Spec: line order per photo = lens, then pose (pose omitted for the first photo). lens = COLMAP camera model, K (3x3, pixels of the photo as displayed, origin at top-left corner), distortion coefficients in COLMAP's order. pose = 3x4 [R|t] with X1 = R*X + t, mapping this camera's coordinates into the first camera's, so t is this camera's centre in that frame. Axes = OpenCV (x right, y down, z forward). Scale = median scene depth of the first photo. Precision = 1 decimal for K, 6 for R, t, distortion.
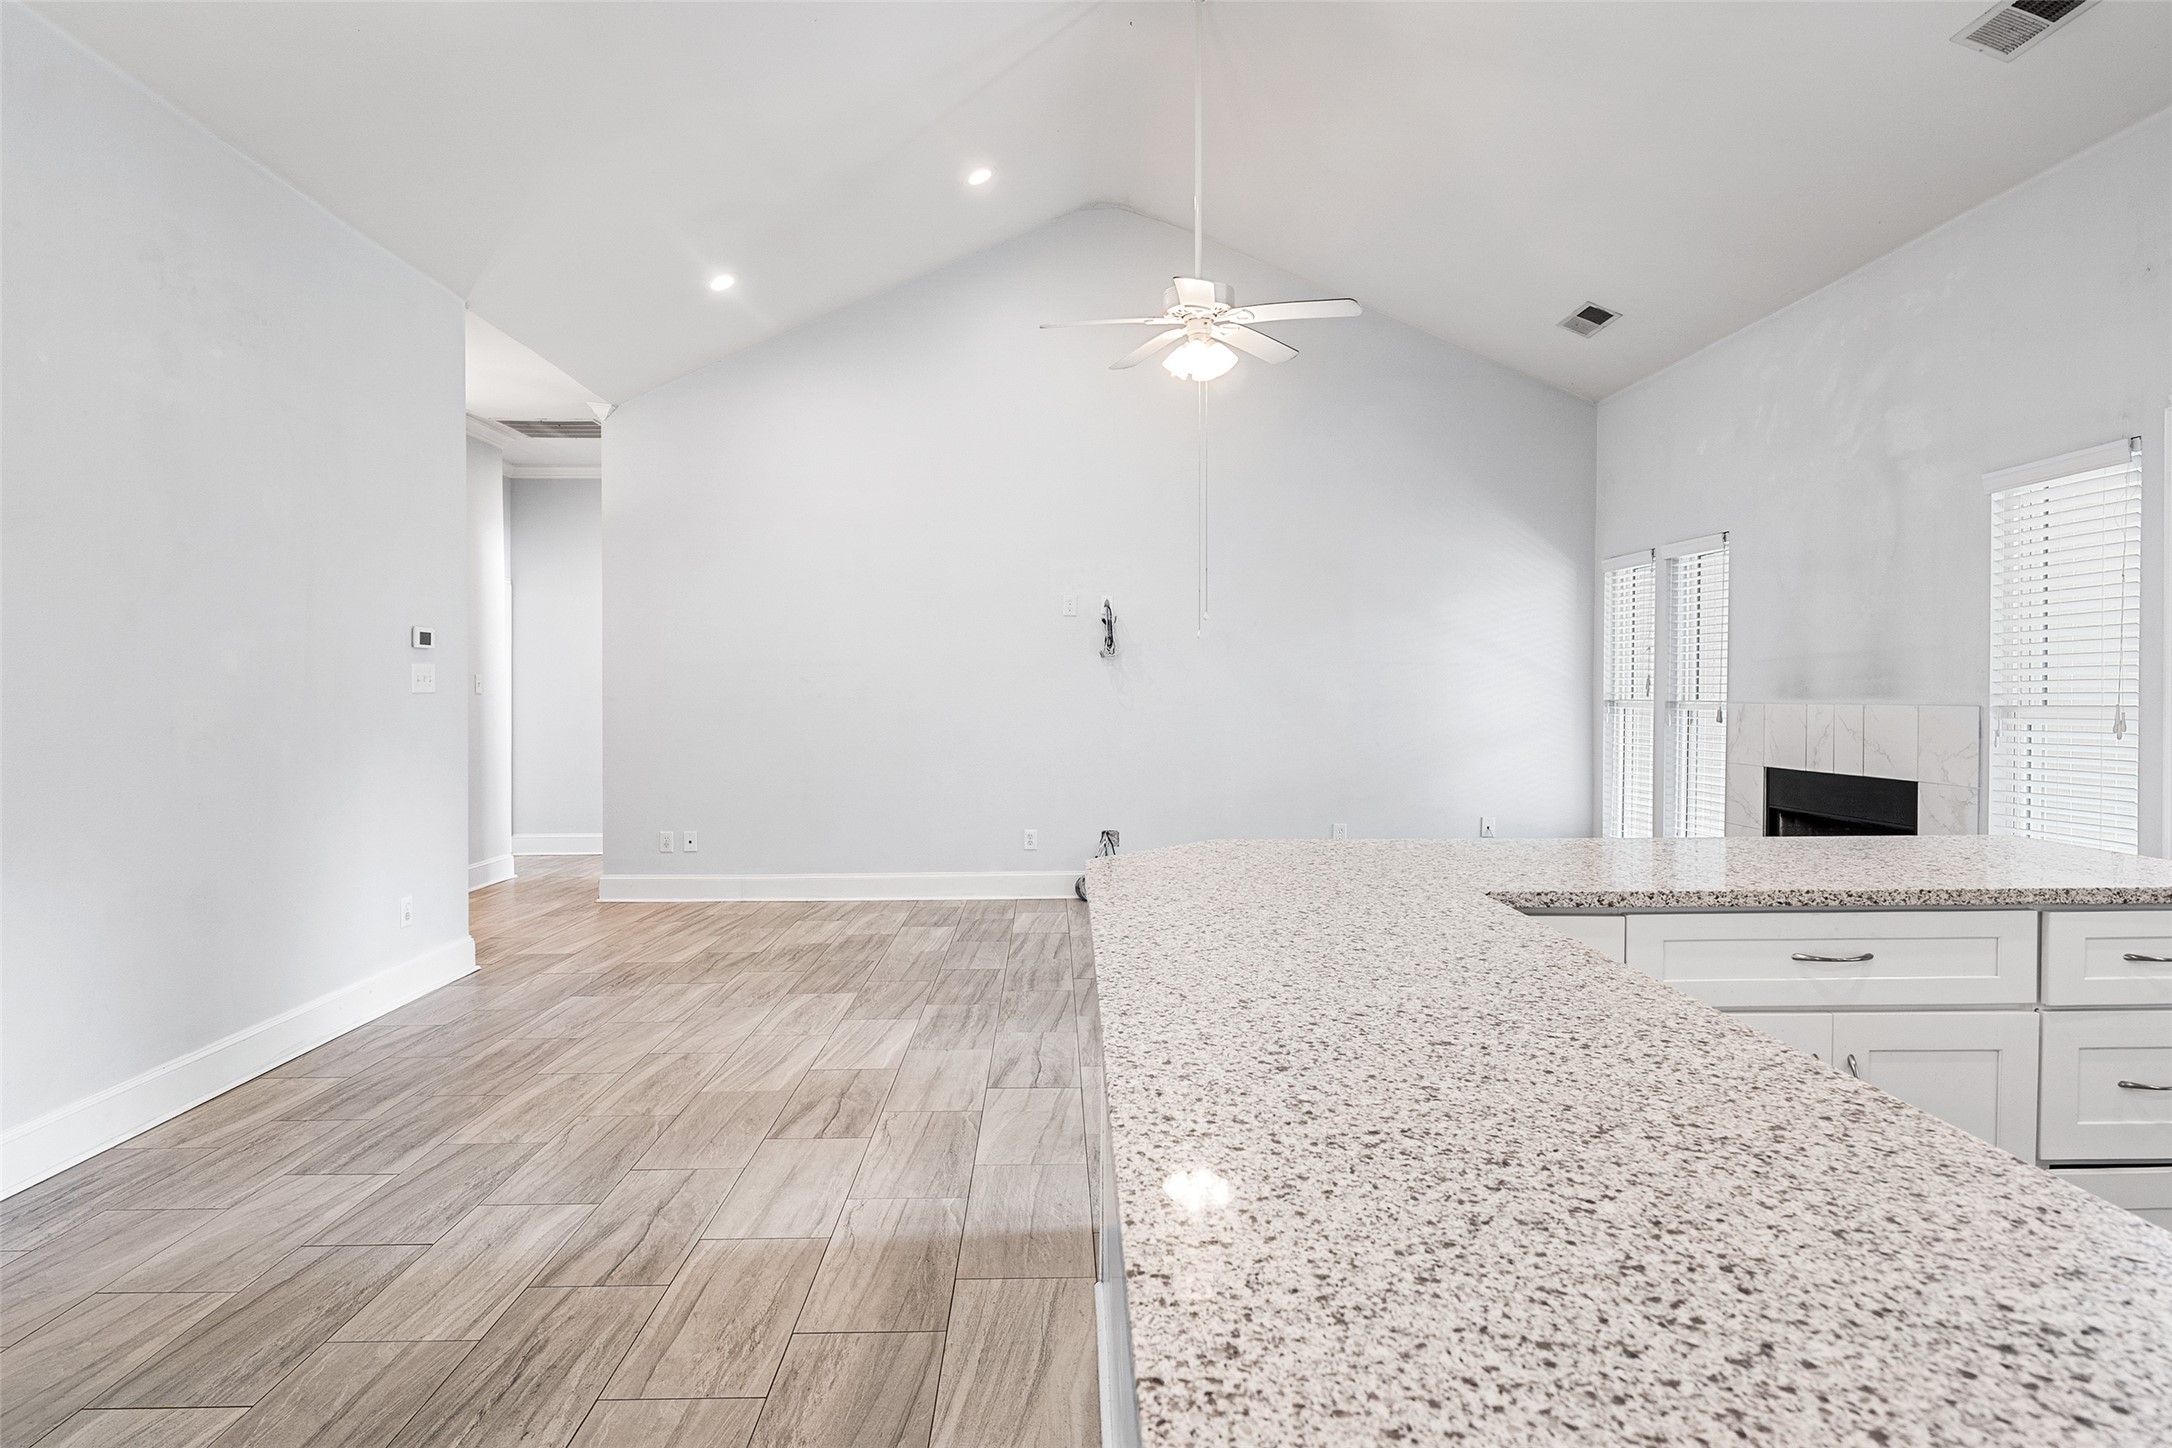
lens RADIAL K [[1175.5, 0, 1088.9], [0, 1175.5, 712.2], [0, 0, 1]] dist [-0.005909, 0.003953]
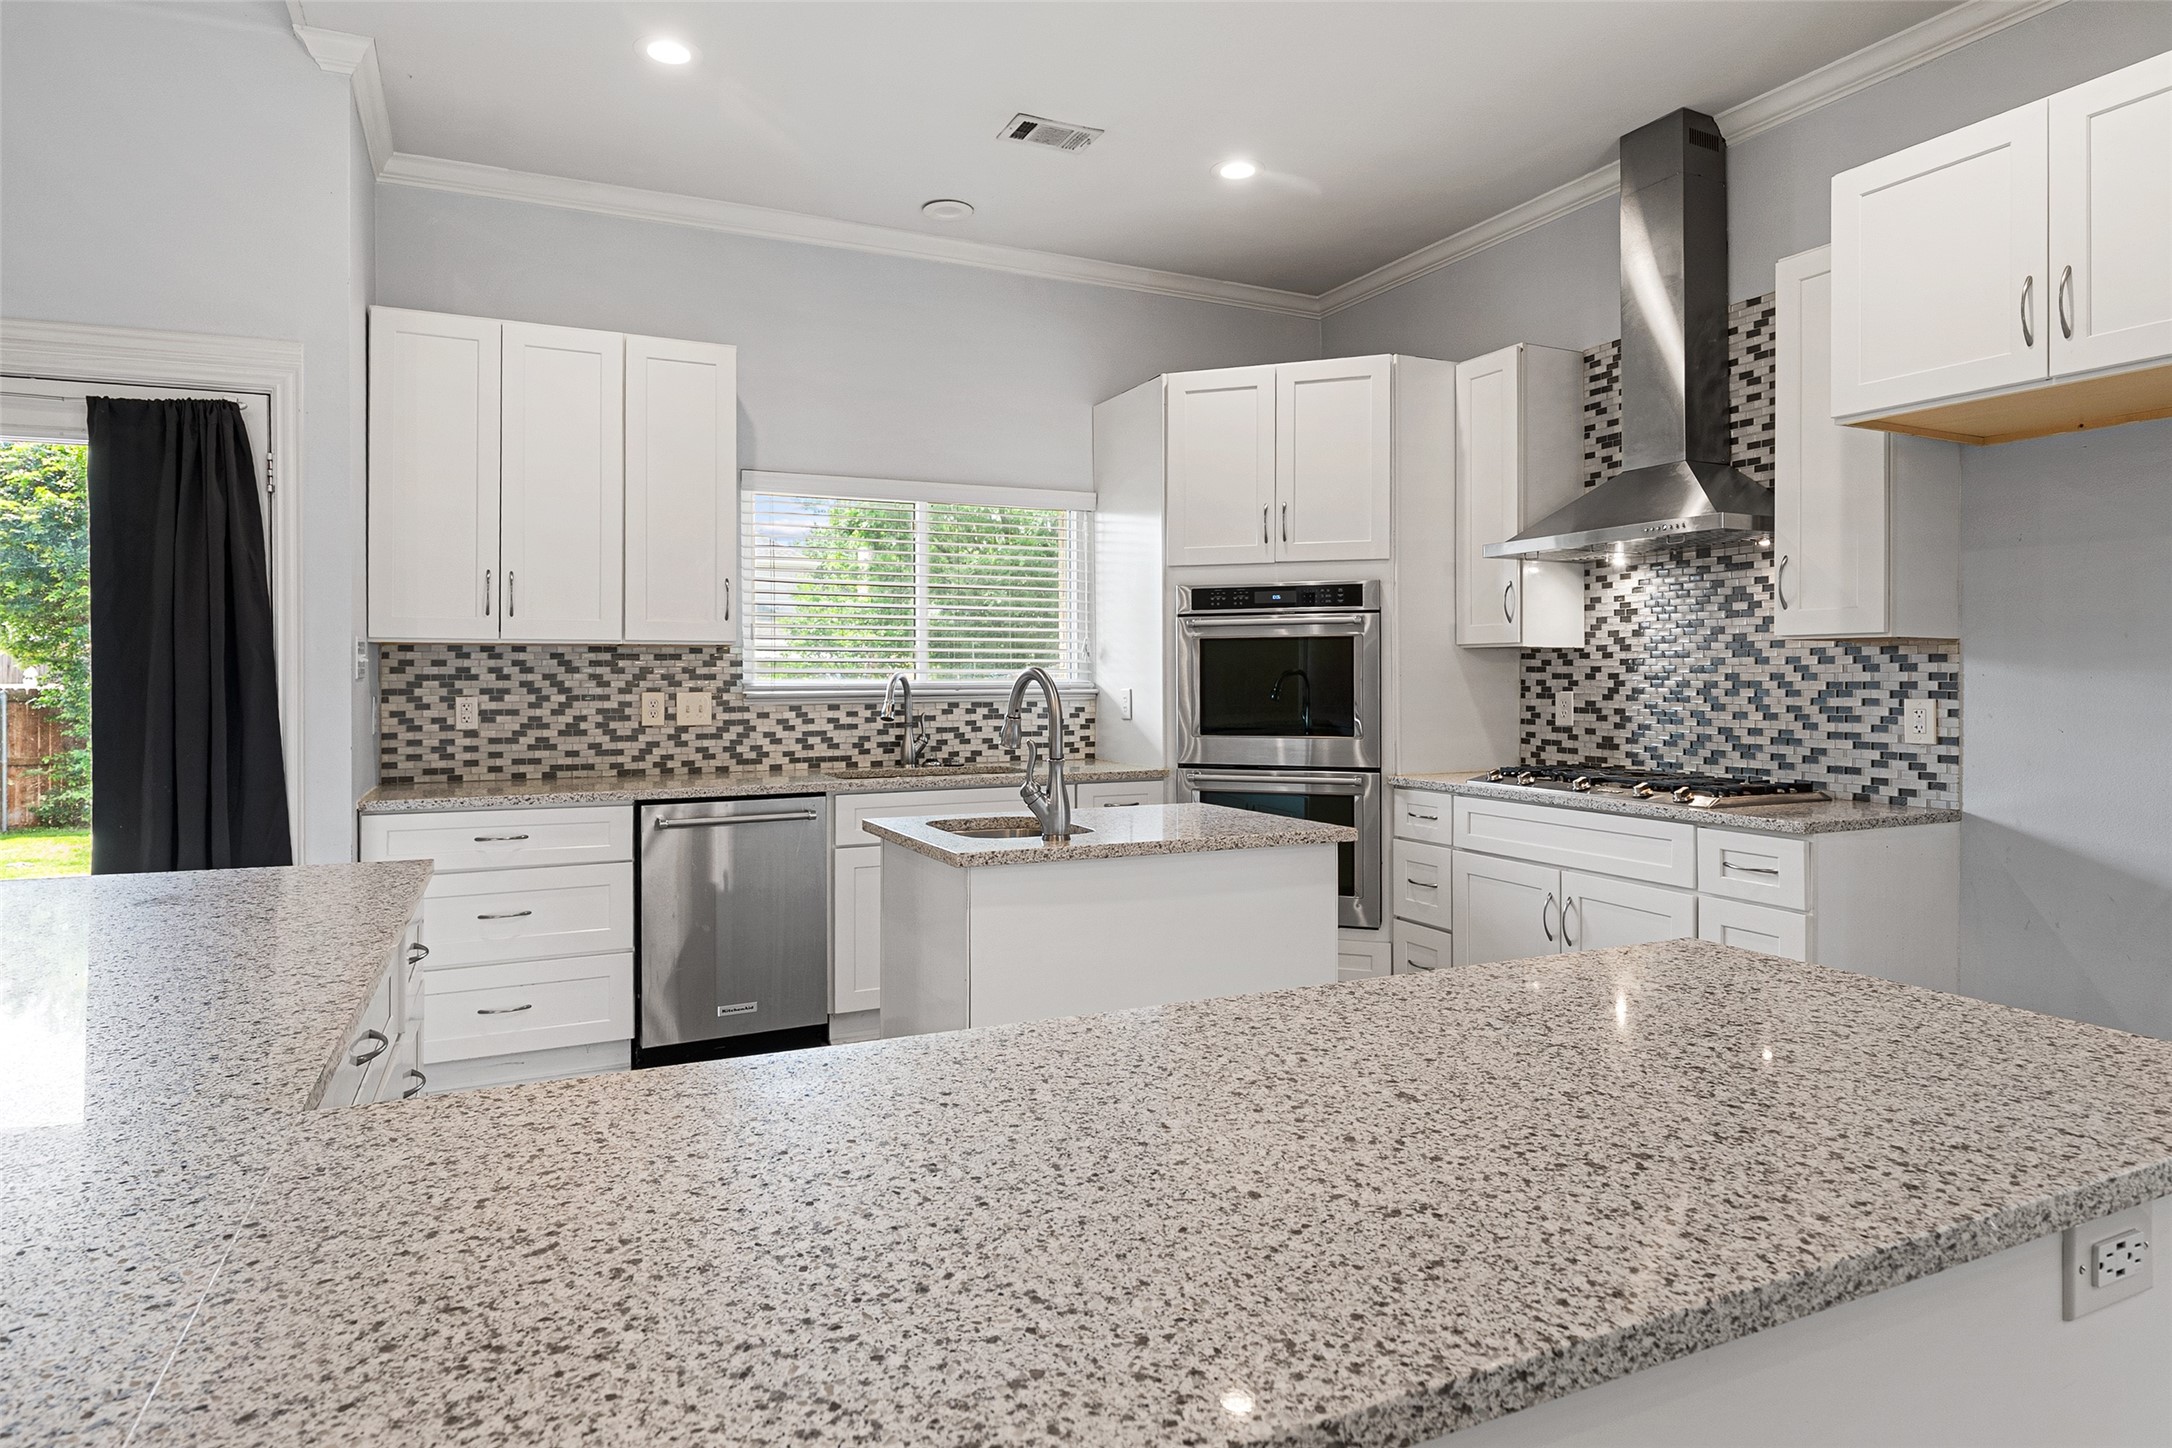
lens RADIAL K [[1175.5, 0, 1072.4], [0, 1175.5, 676.8], [0, 0, 1]] dist [-0.005909, 0.003953]
pose [[-0.388964, 0.005101, 0.921239, -0.223425], [0.019932, 0.999797, 0.002880, -0.018517], [-0.921037, 0.019483, -0.388987, 0.872665]]
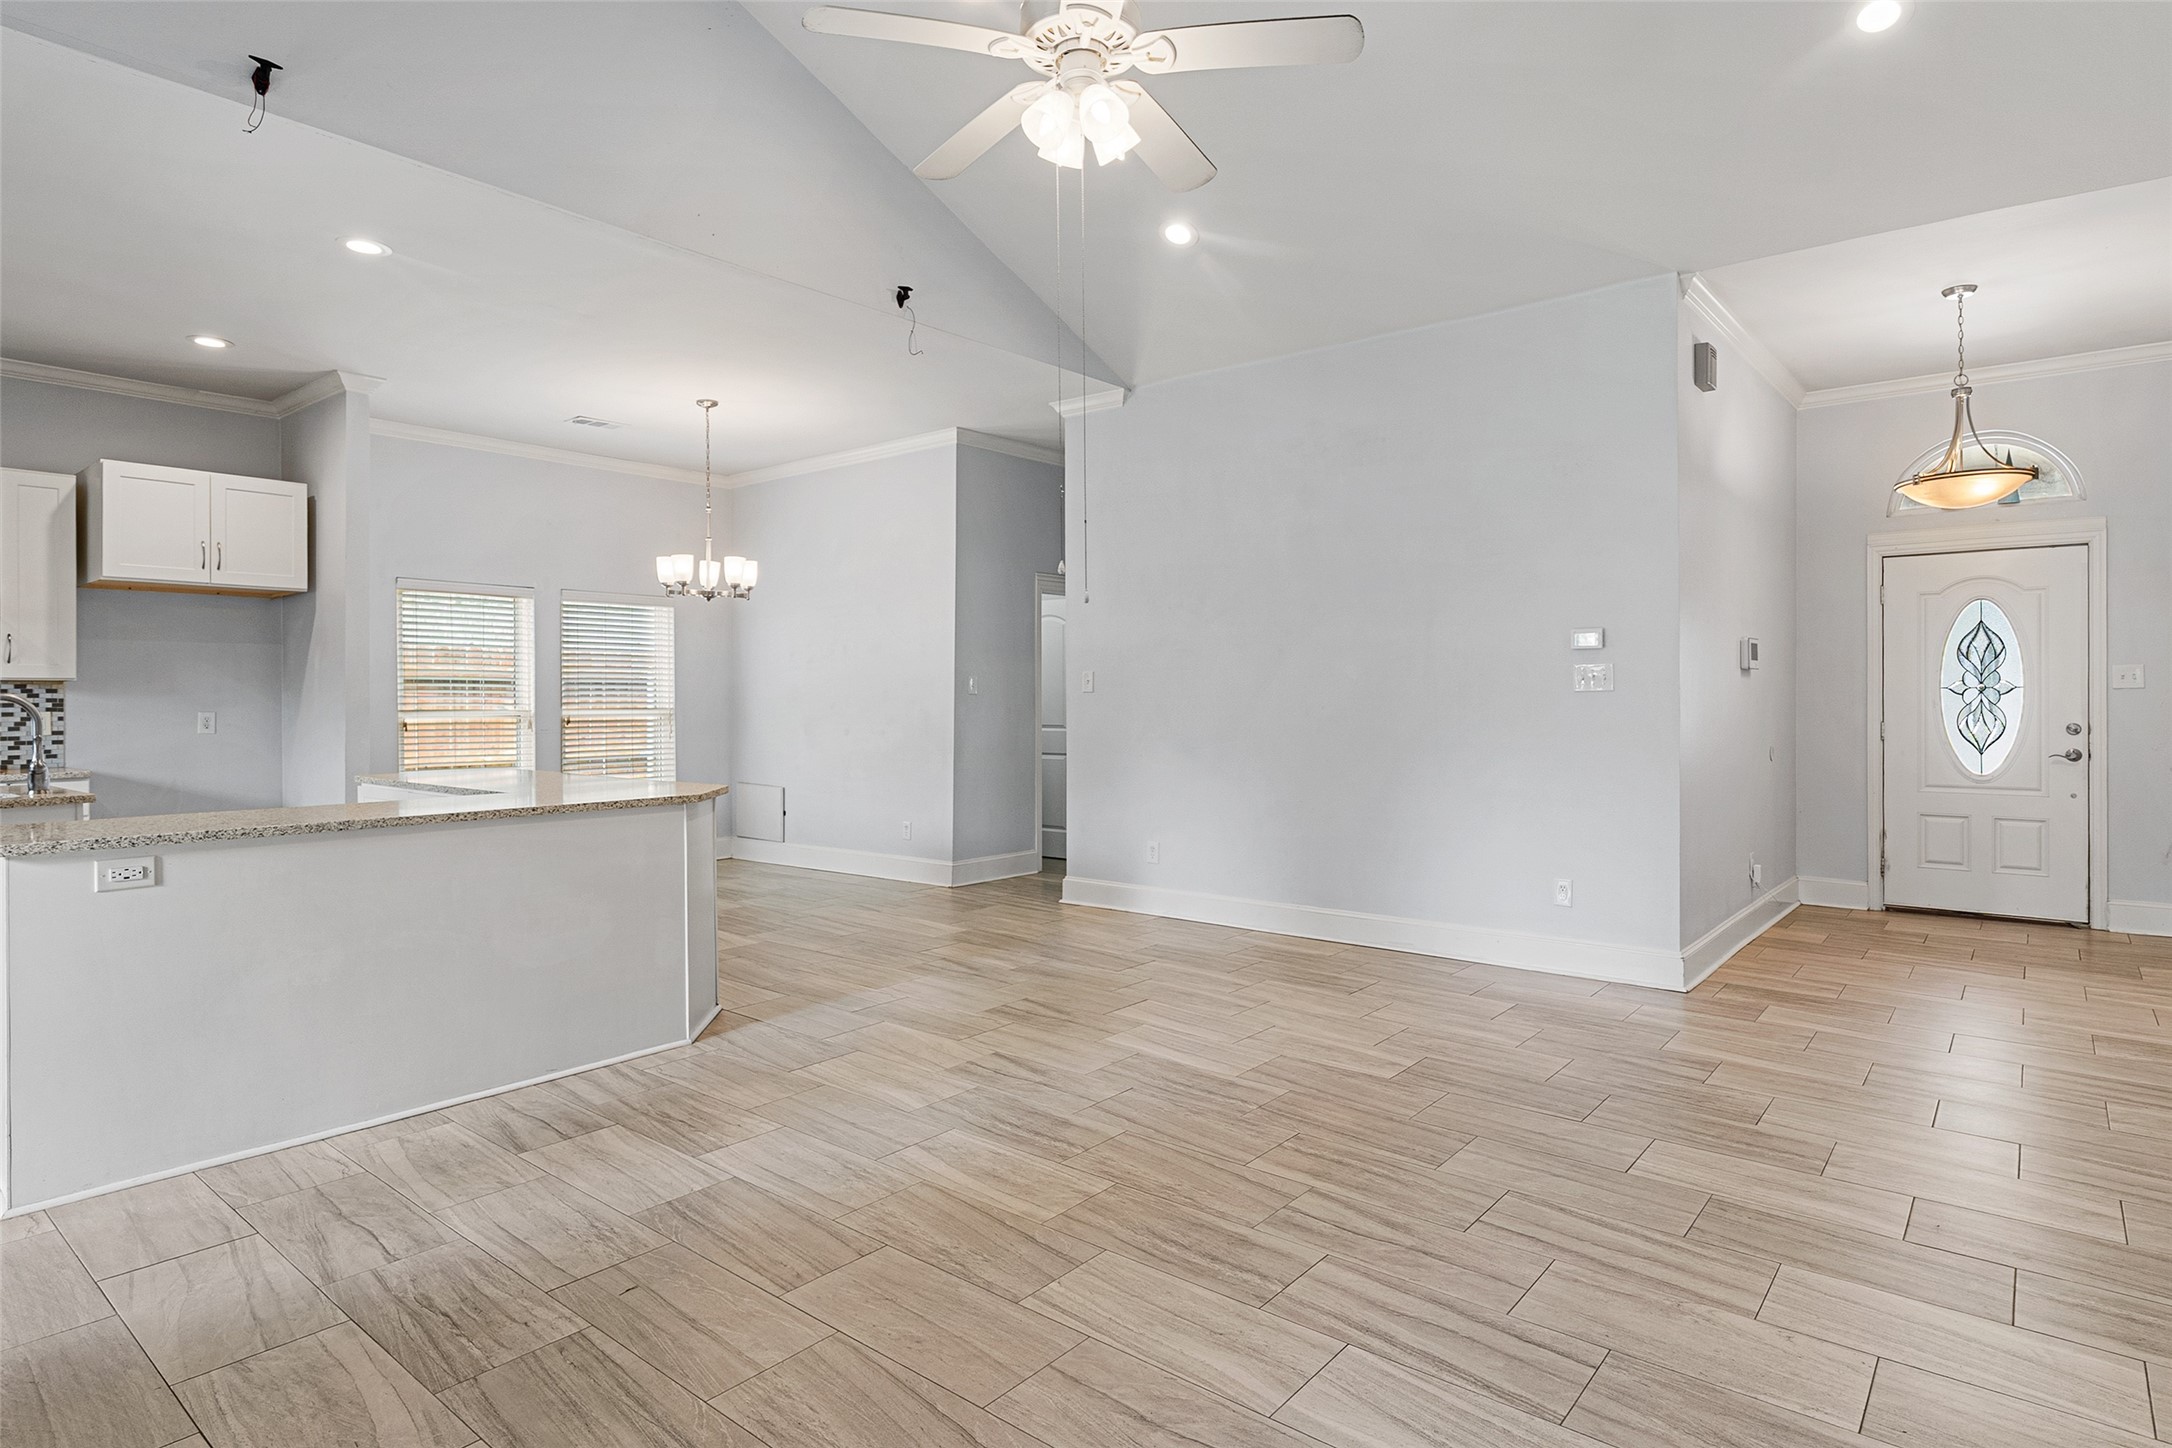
lens RADIAL K [[1175.5, 0, 1055.7], [0, 1175.5, 689.6], [0, 0, 1]] dist [-0.005909, 0.003953]
pose [[-0.677404, 0.004618, -0.735597, 1.209320], [-0.003023, 0.999954, 0.009061, -0.054954], [0.735605, 0.008361, -0.677359, 3.147224]]
